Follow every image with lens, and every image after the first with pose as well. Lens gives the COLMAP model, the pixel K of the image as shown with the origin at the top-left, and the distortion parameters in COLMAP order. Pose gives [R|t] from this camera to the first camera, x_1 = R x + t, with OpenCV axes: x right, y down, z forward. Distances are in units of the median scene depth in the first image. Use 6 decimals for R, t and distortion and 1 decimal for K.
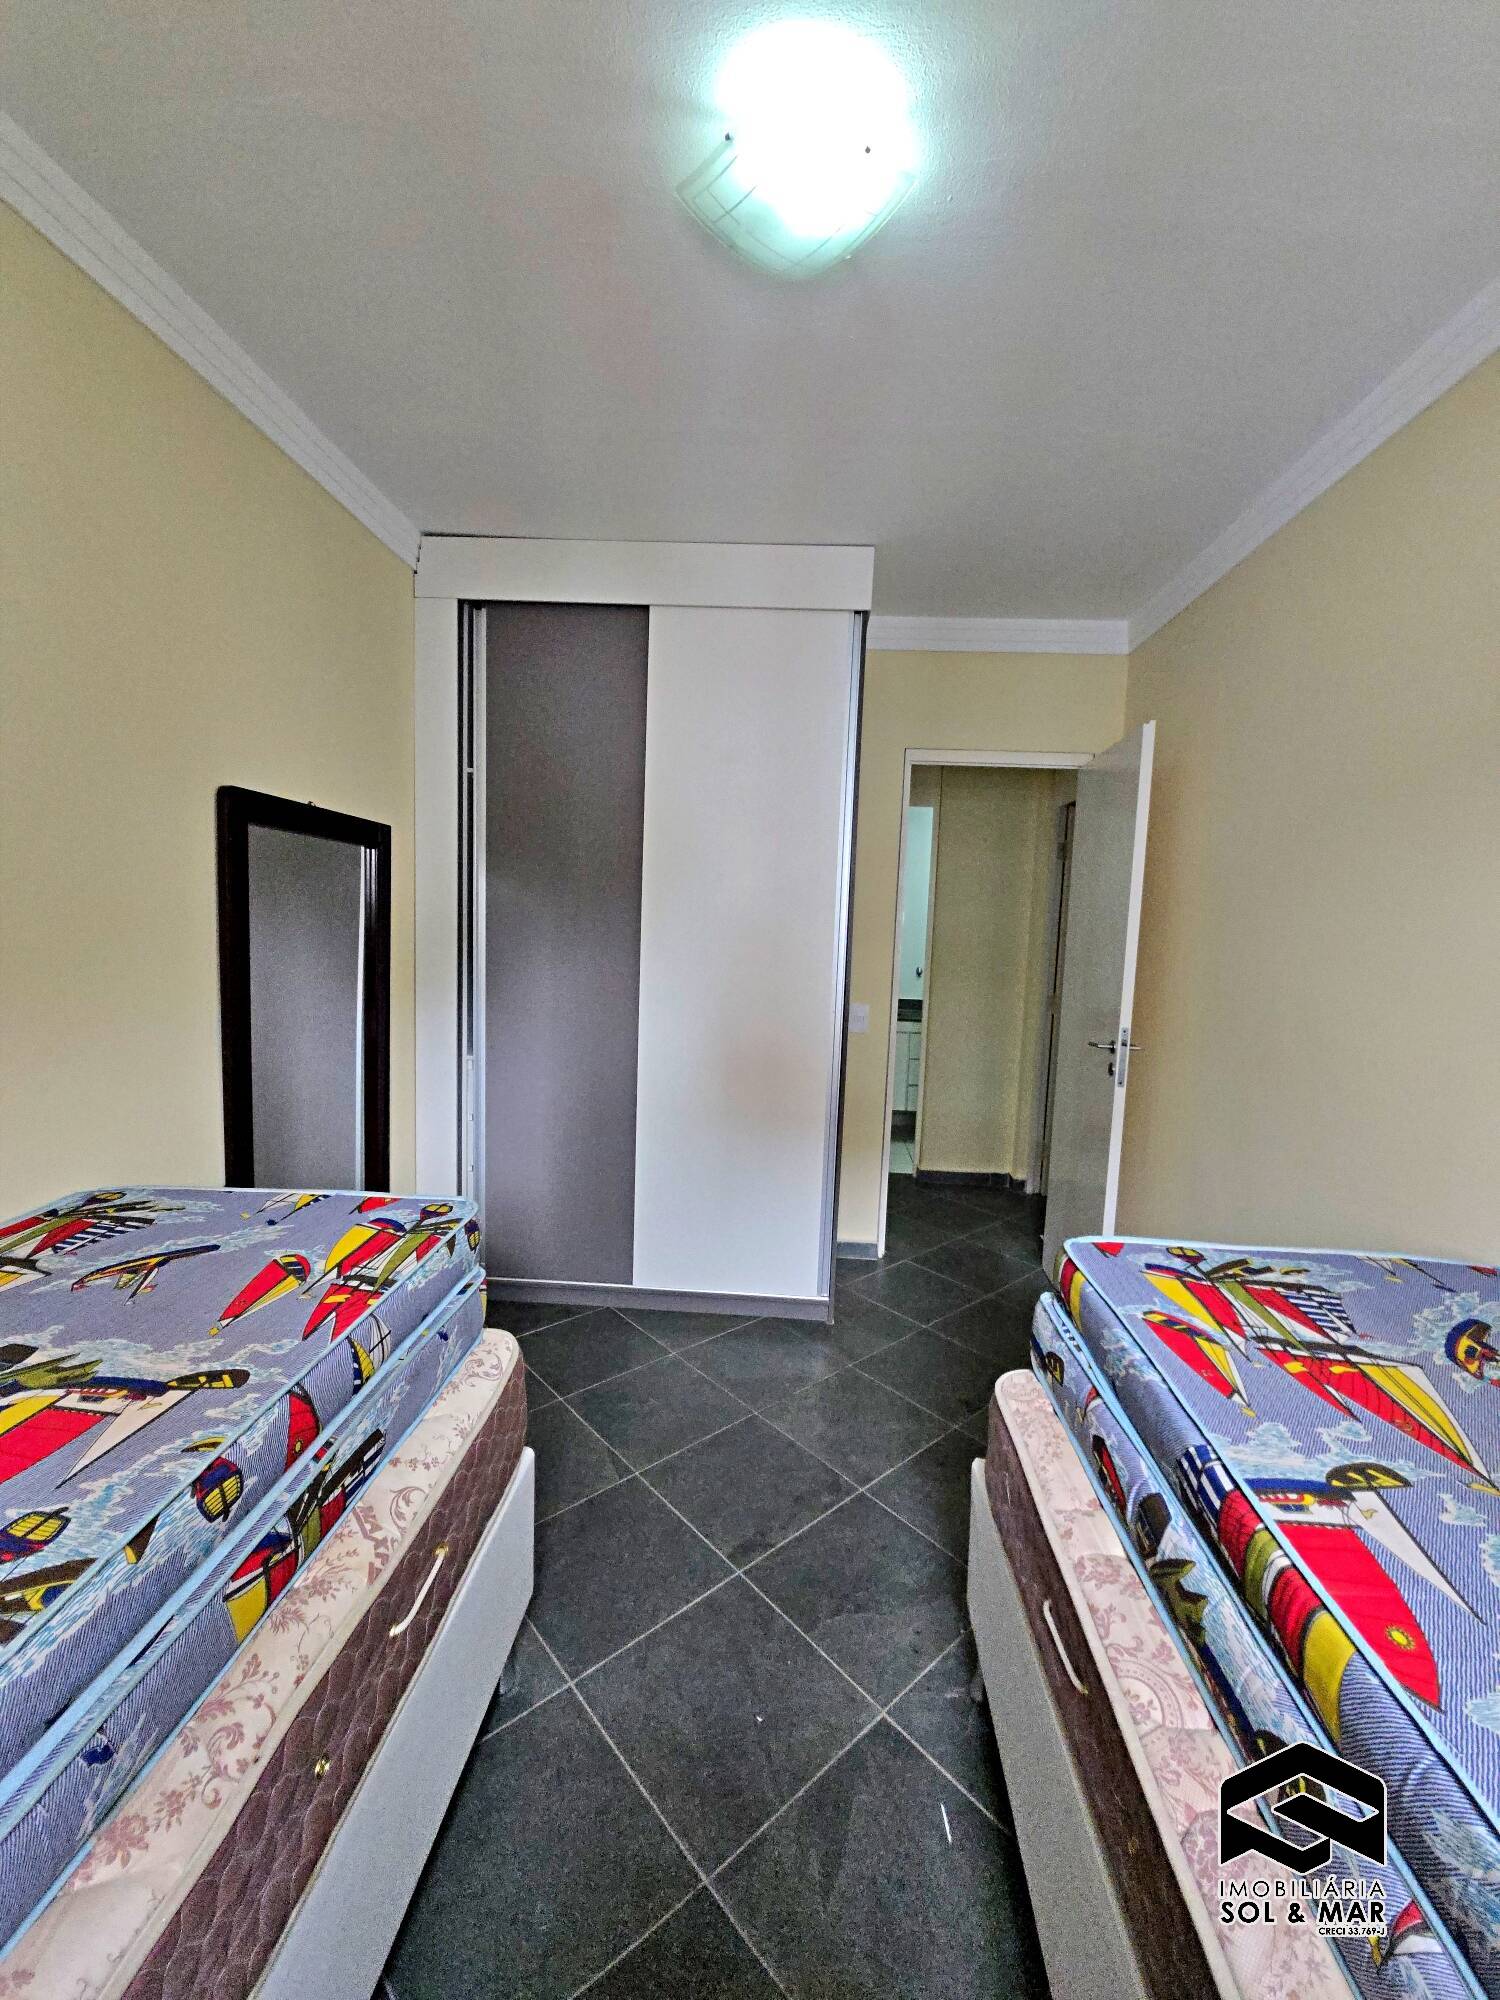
lens RADIAL K [[793.5, 0, 755.6], [0, 793.5, 1007.5], [0, 0, 1]] dist [-0.001411, -0.008478]
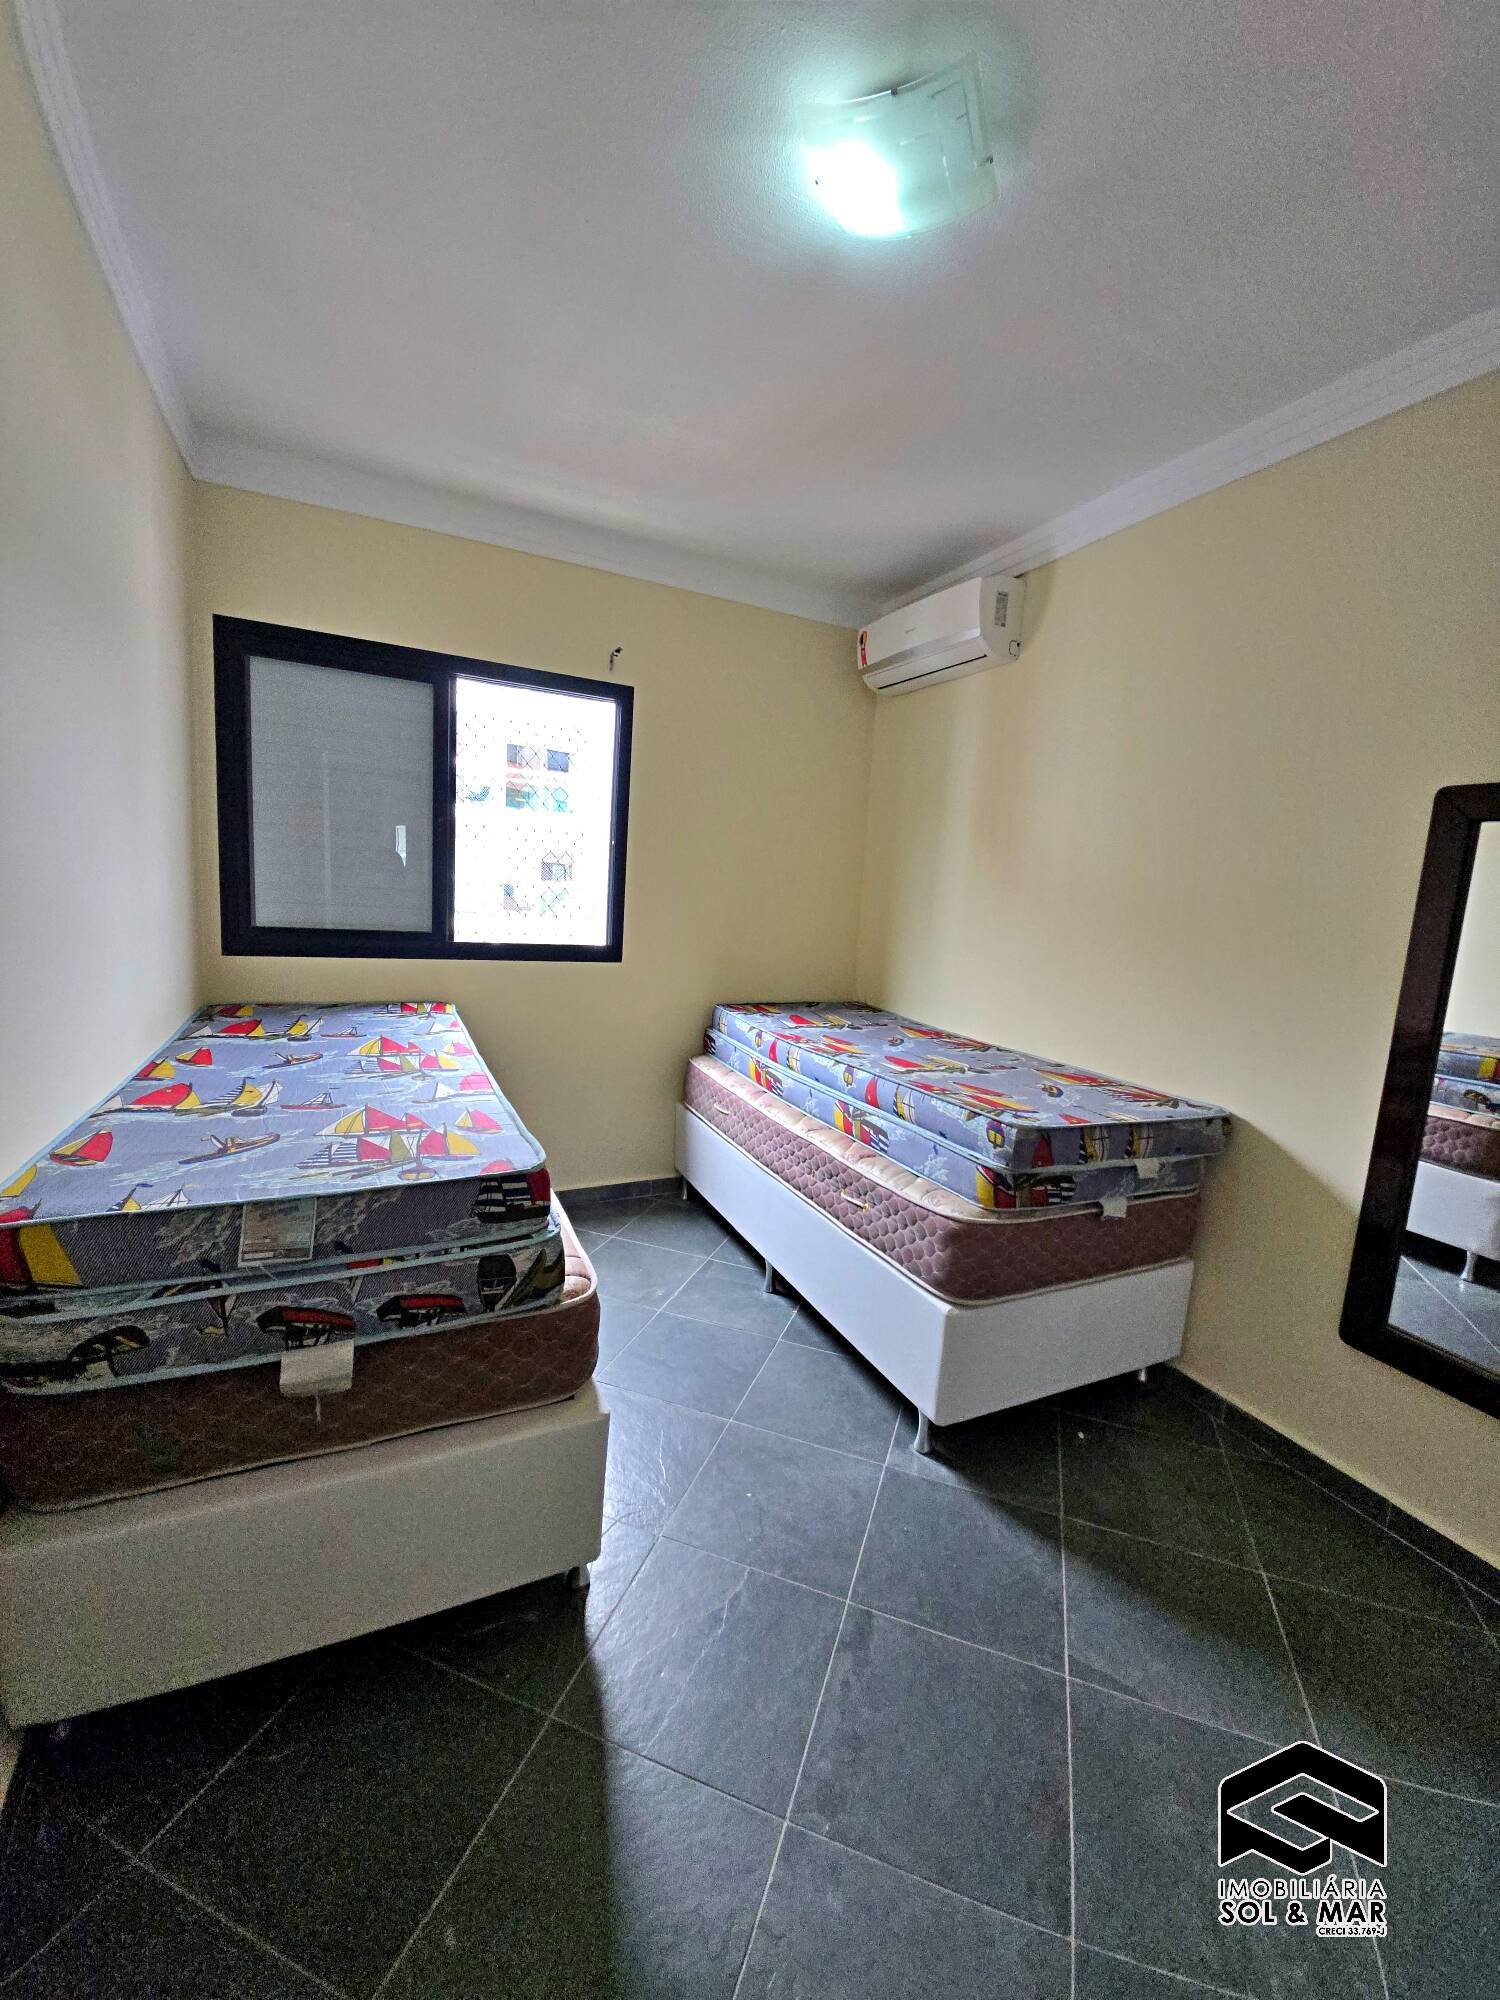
lens RADIAL K [[793.5, 0, 755.6], [0, 793.5, 1007.5], [0, 0, 1]] dist [-0.001411, -0.008478]
pose [[-0.867941, -0.021968, -0.496181, 0.797628], [-0.144310, 0.967076, 0.209616, -0.163184], [0.475240, 0.253539, -0.842535, 2.317319]]
